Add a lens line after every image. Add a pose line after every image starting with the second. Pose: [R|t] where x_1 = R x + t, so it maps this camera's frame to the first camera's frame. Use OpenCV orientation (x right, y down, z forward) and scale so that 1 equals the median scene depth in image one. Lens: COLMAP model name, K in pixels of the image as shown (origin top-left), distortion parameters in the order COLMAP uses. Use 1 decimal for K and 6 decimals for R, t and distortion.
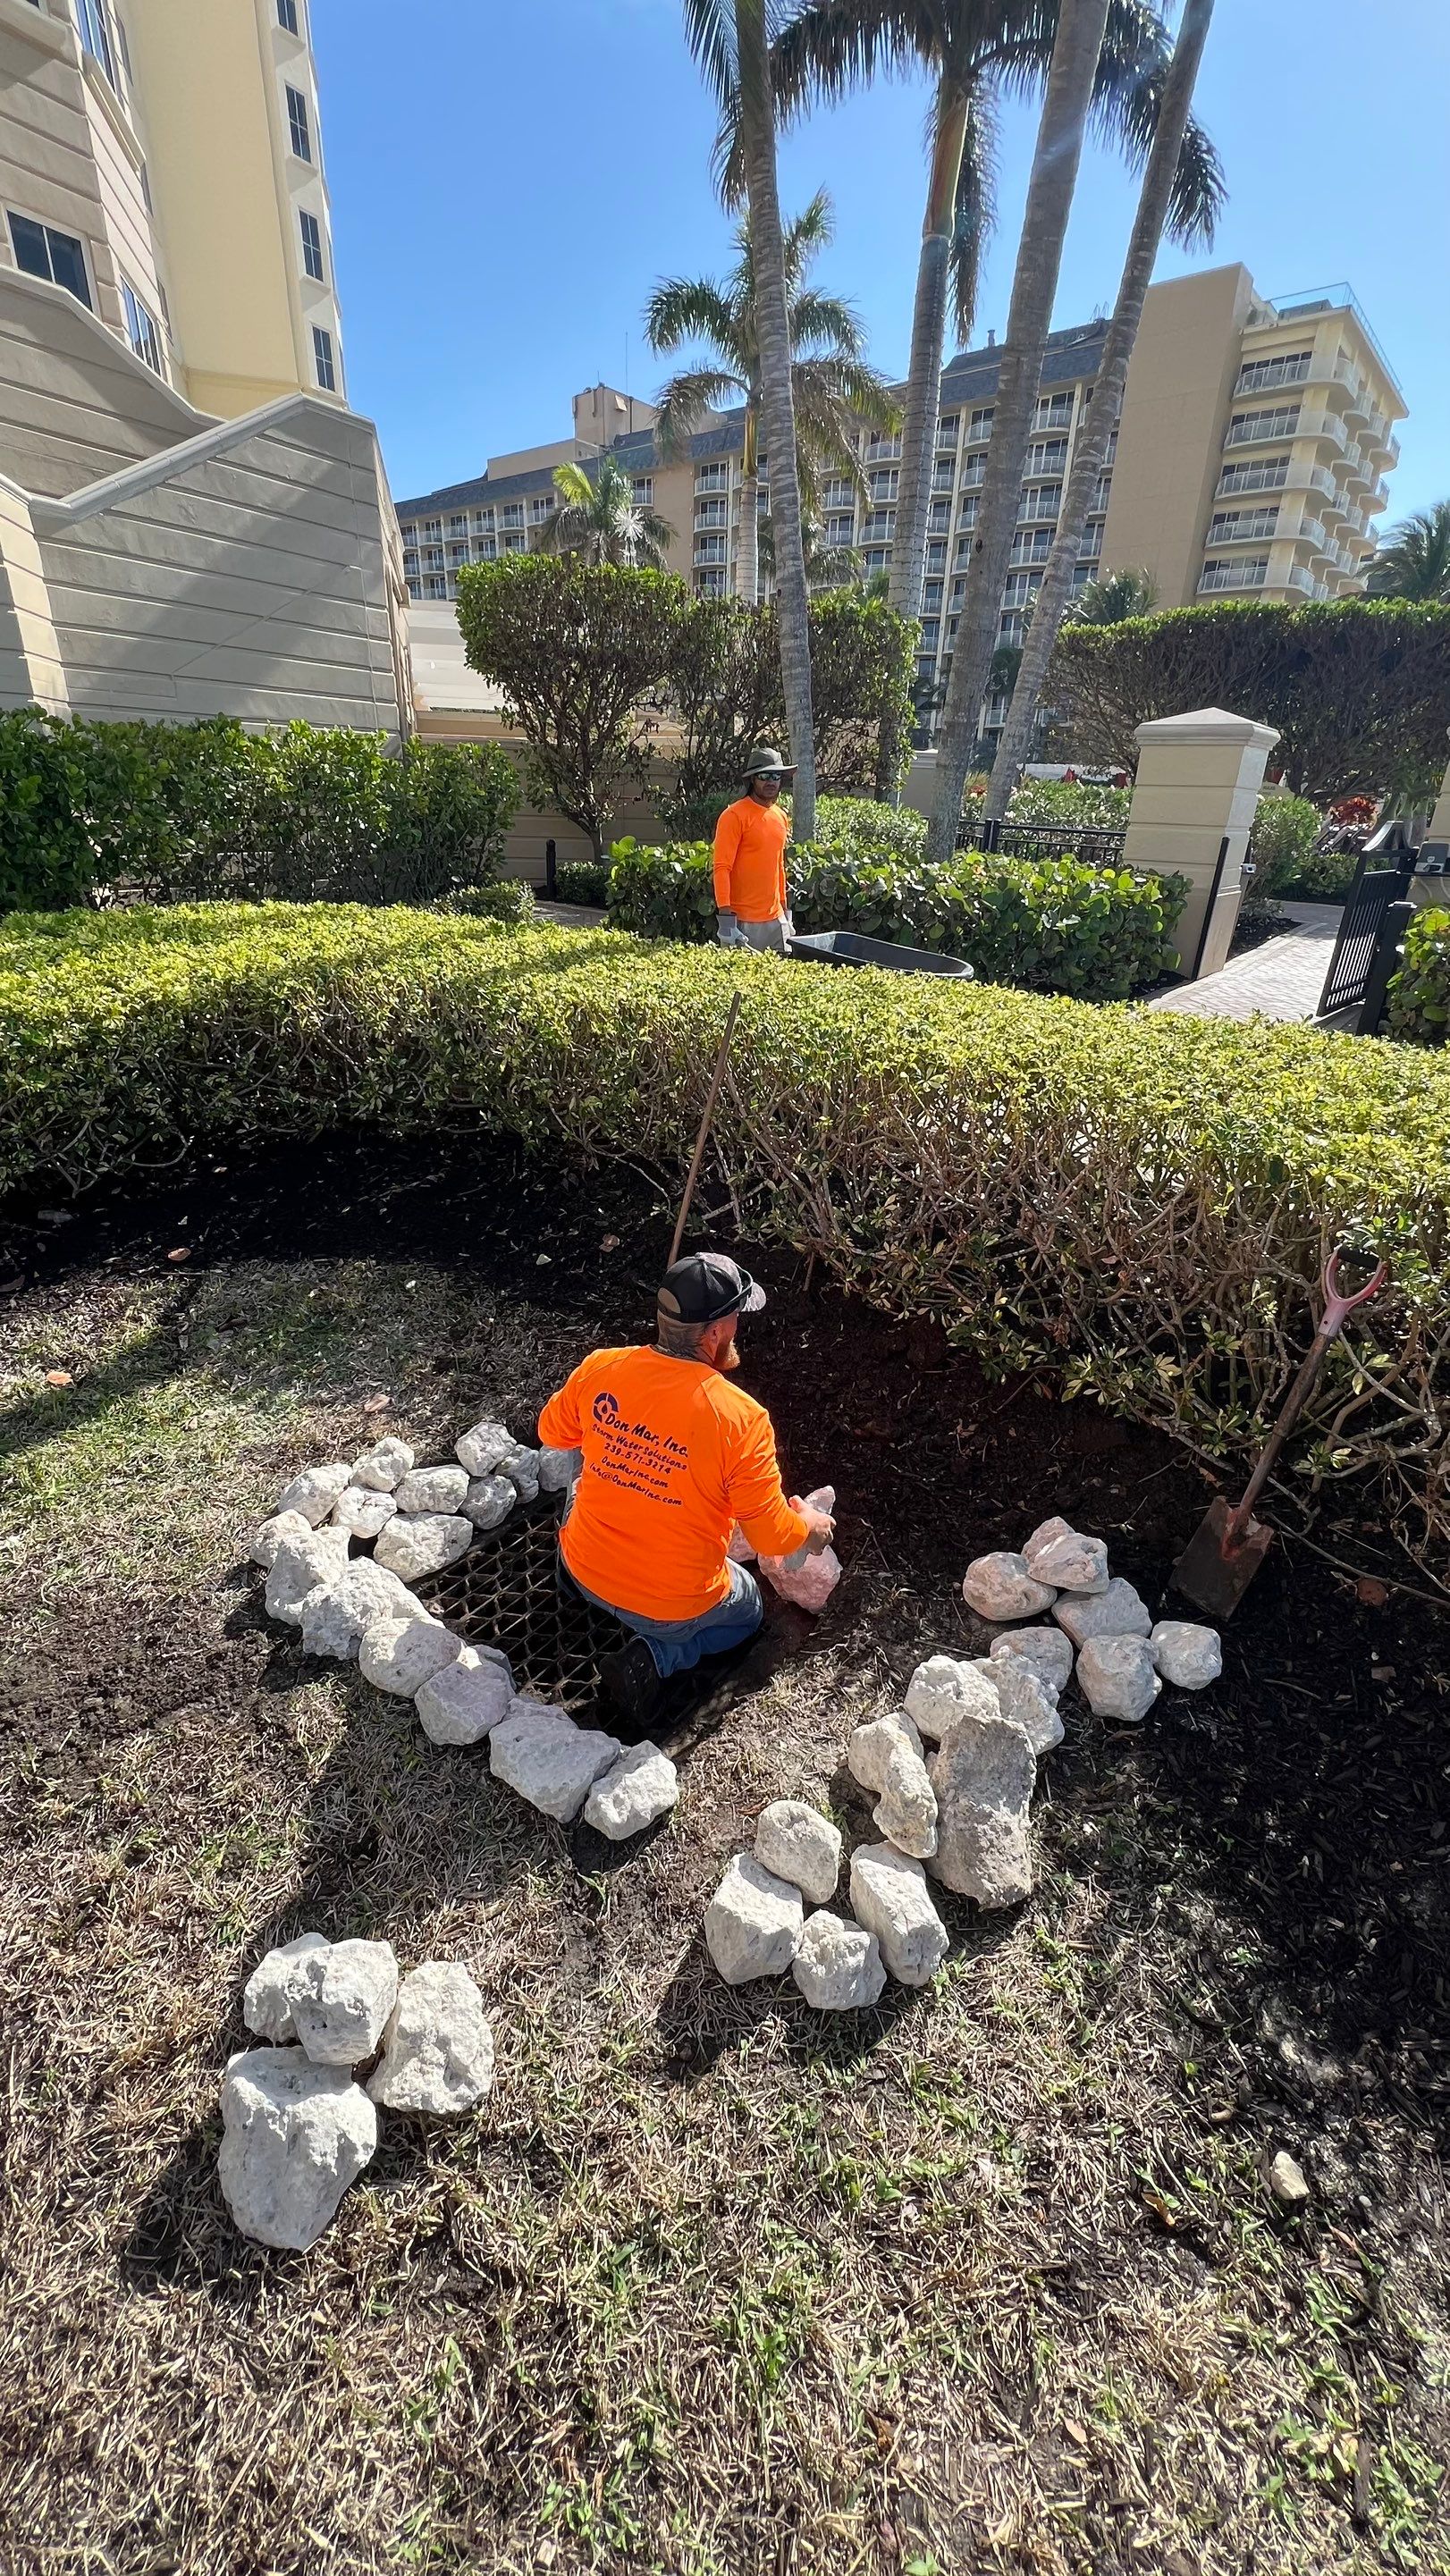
lens RADIAL K [[1025.4, 0, 732.1], [0, 1025.4, 1283.5], [0, 0, 1]] dist [-0.001393, 0.000116]
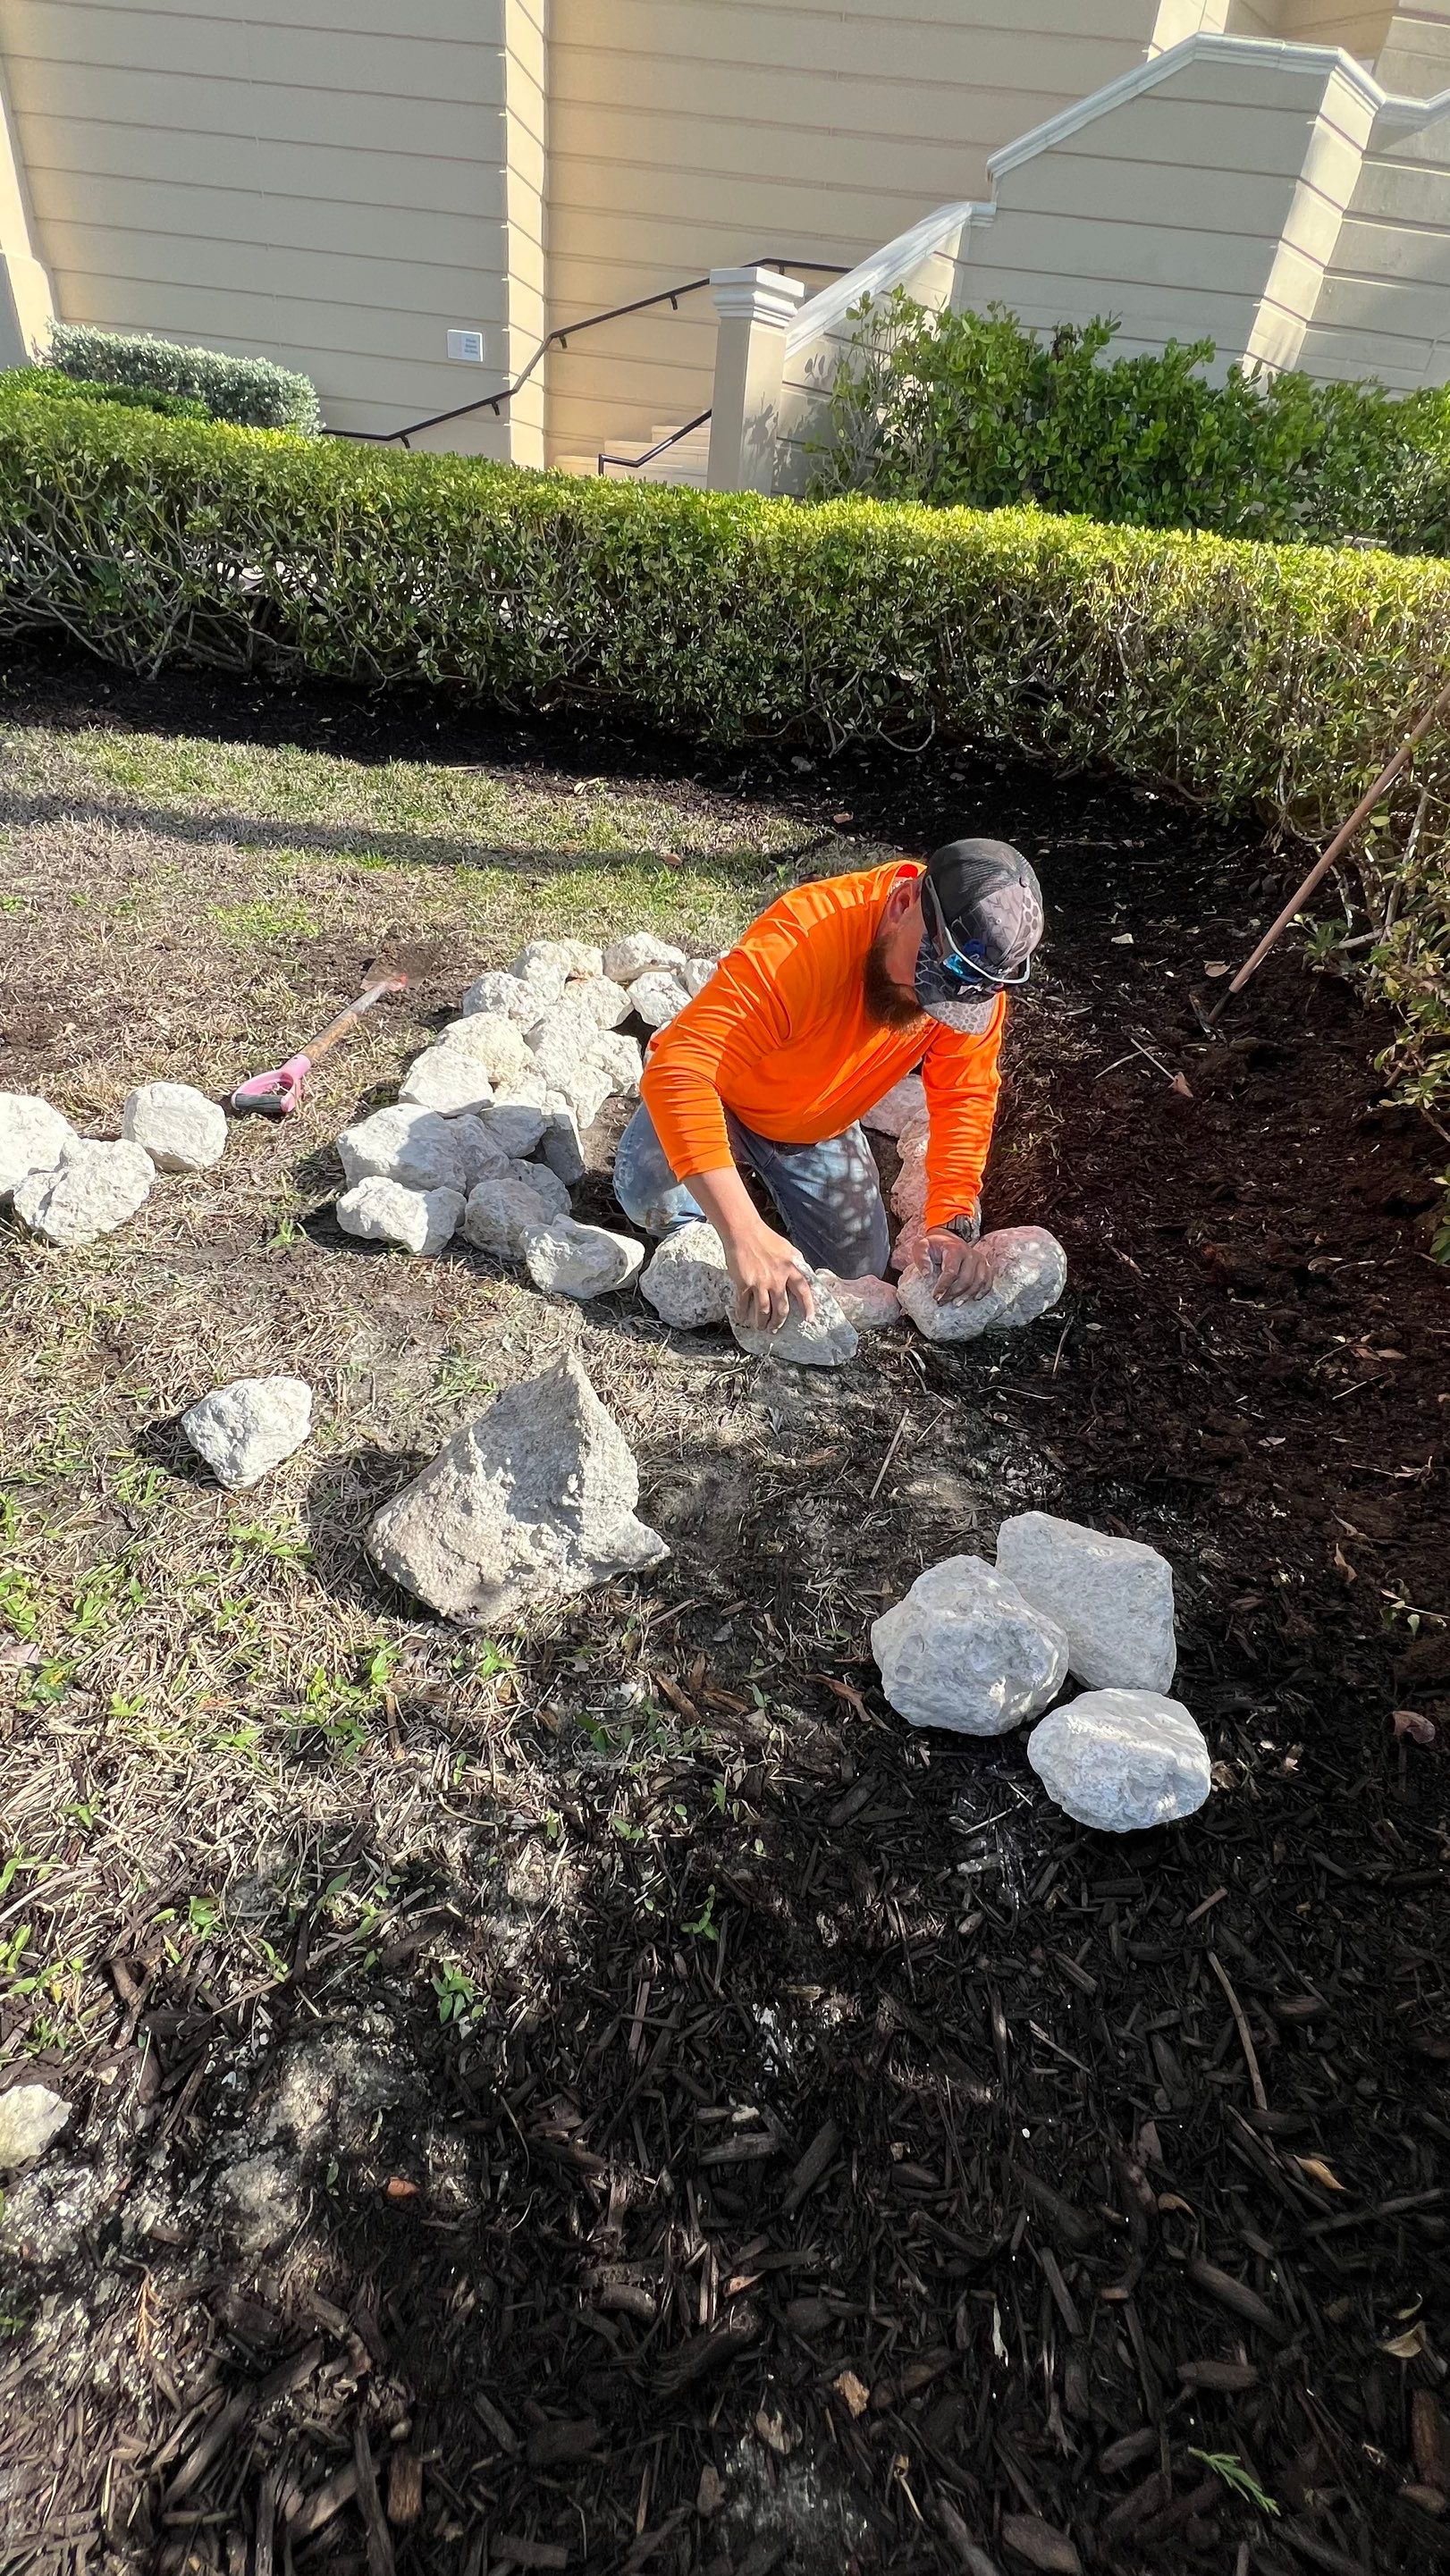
lens RADIAL K [[1028.6, 0, 726.3], [0, 1028.6, 1281.5], [0, 0, 1]] dist [-0.001571, 0.000055]
pose [[0.496373, 0.530992, -0.686776, 0.441604], [-0.450027, 0.833908, 0.319489, 0.106265], [0.742354, 0.150482, 0.652890, 0.451933]]
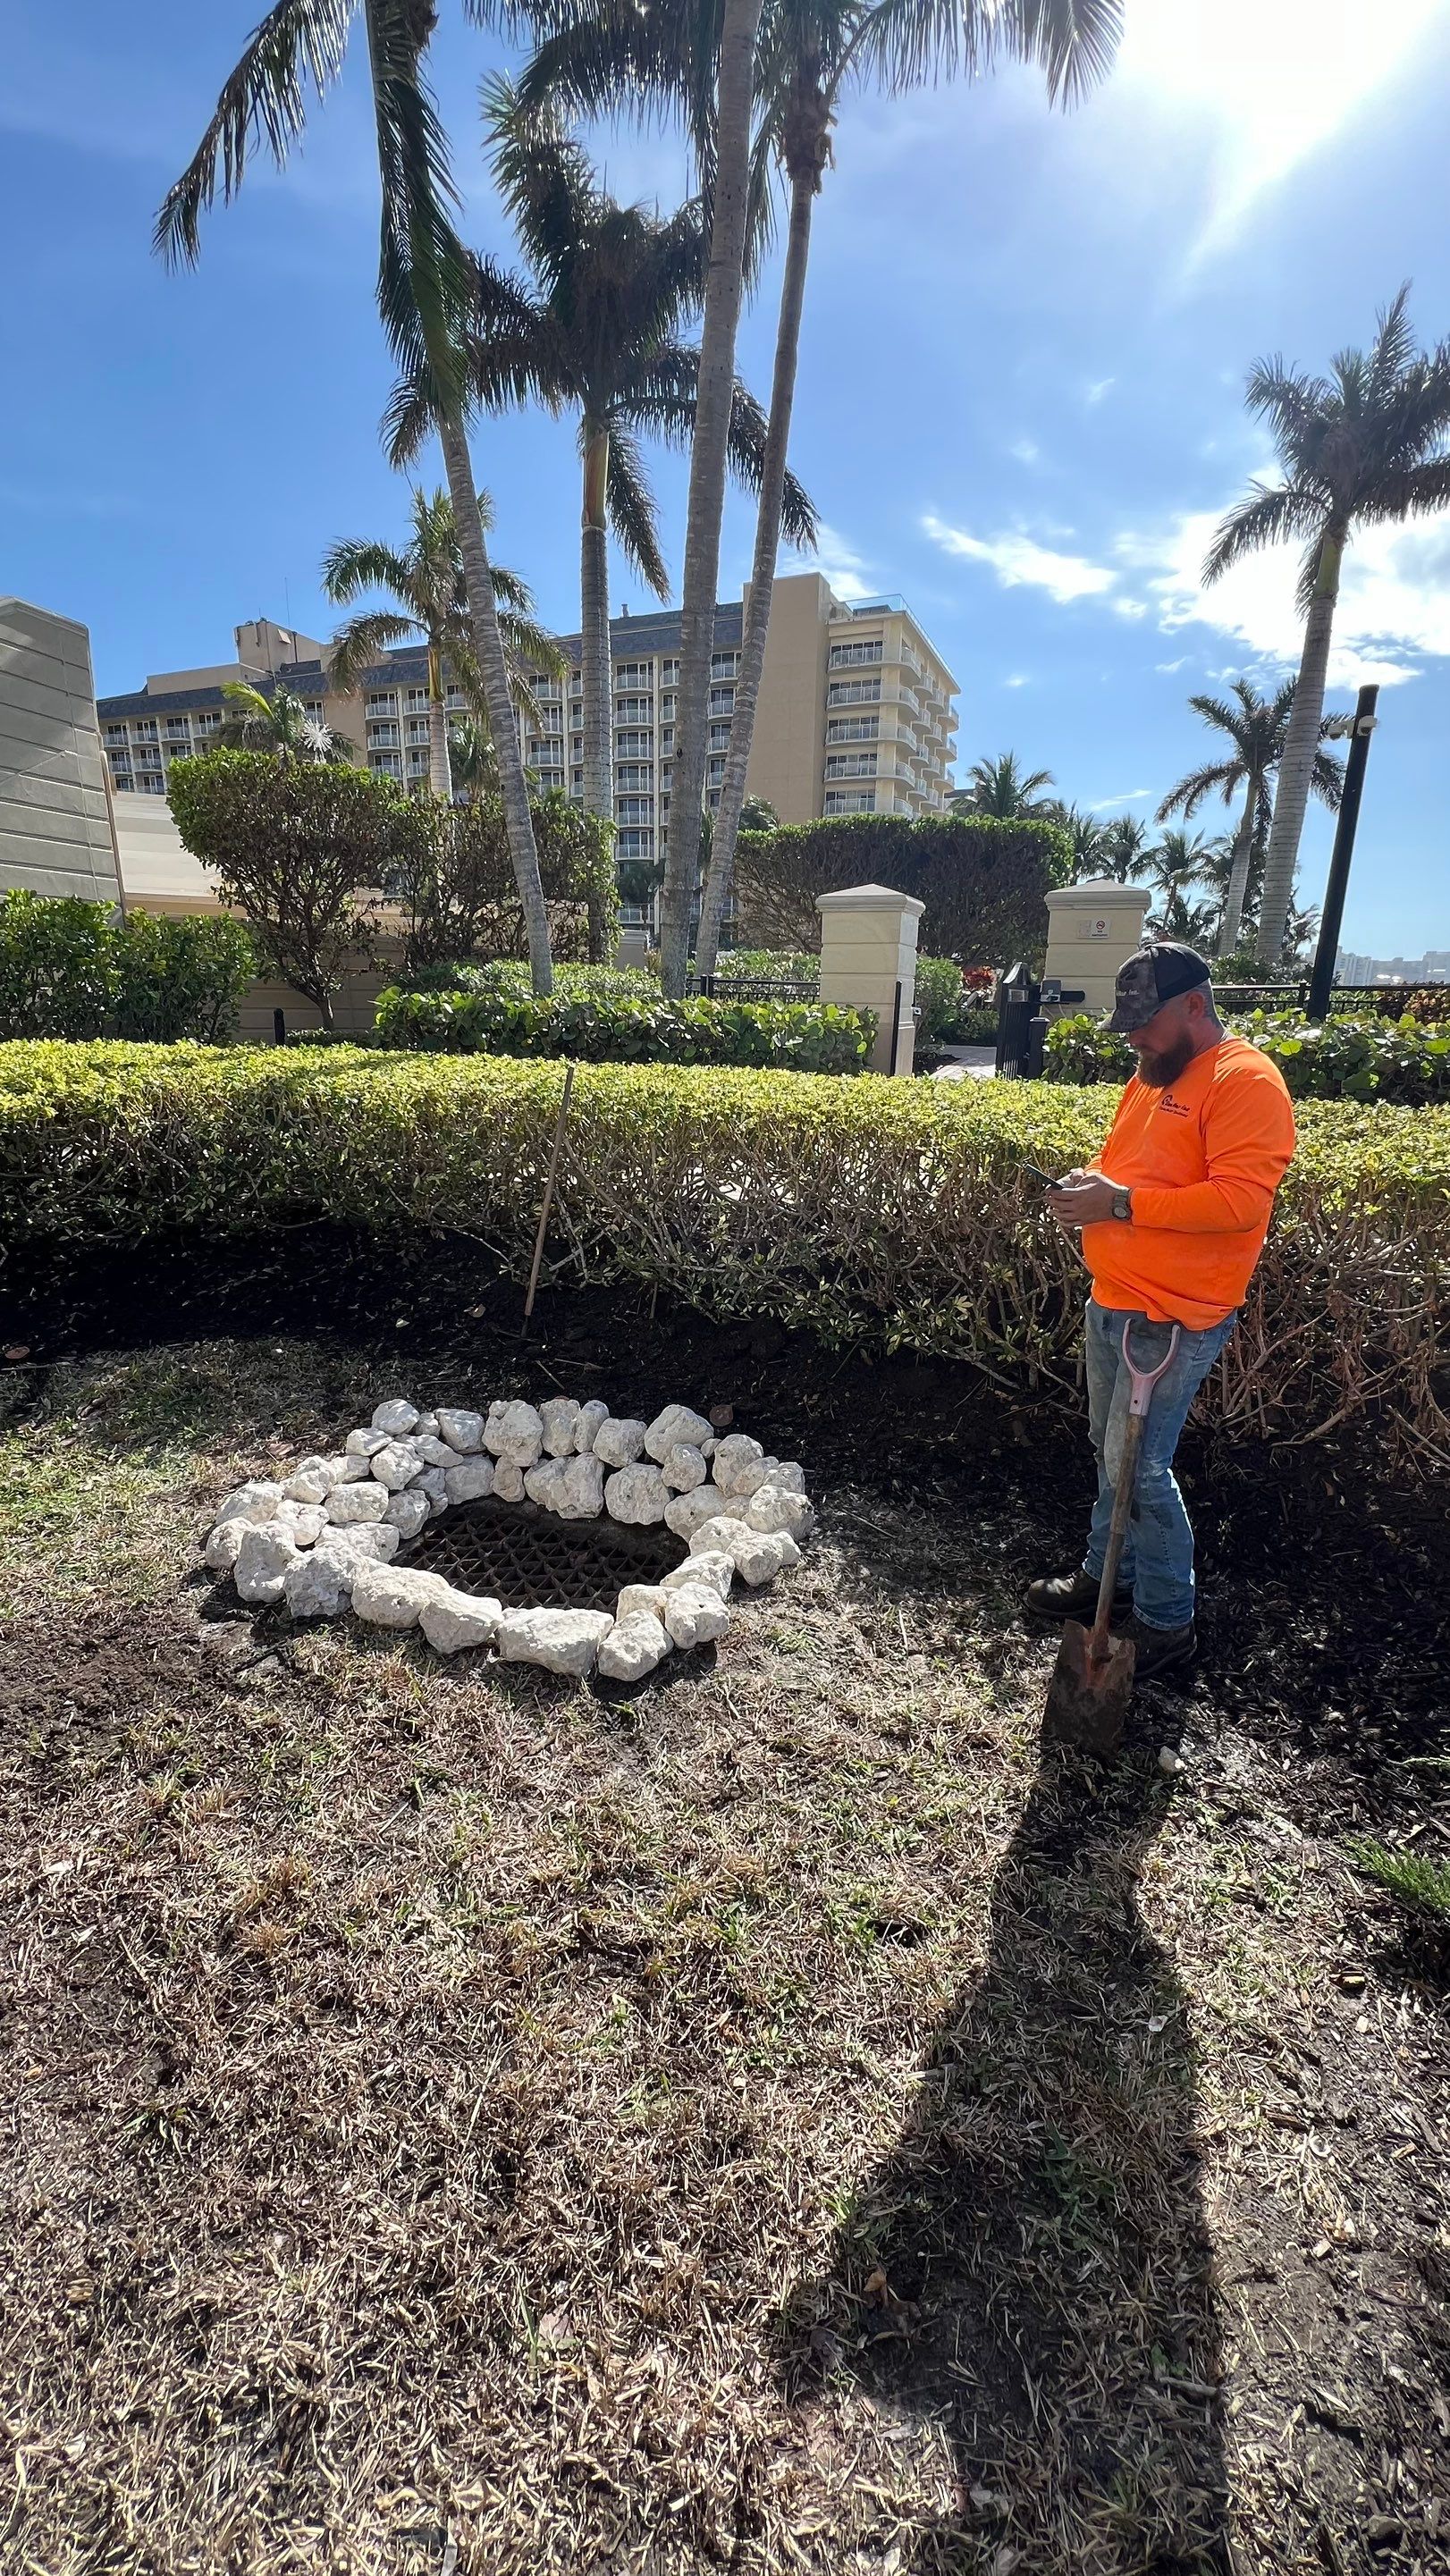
lens RADIAL K [[1025.2, 0, 731.9], [0, 1025.2, 1283.1], [0, 0, 1]] dist [-0.001836, -0.000137]
pose [[0.960281, -0.090626, 0.263908, -0.181078], [0.131886, 0.980888, -0.143057, 0.185149], [-0.245899, 0.172180, 0.953880, -0.159170]]
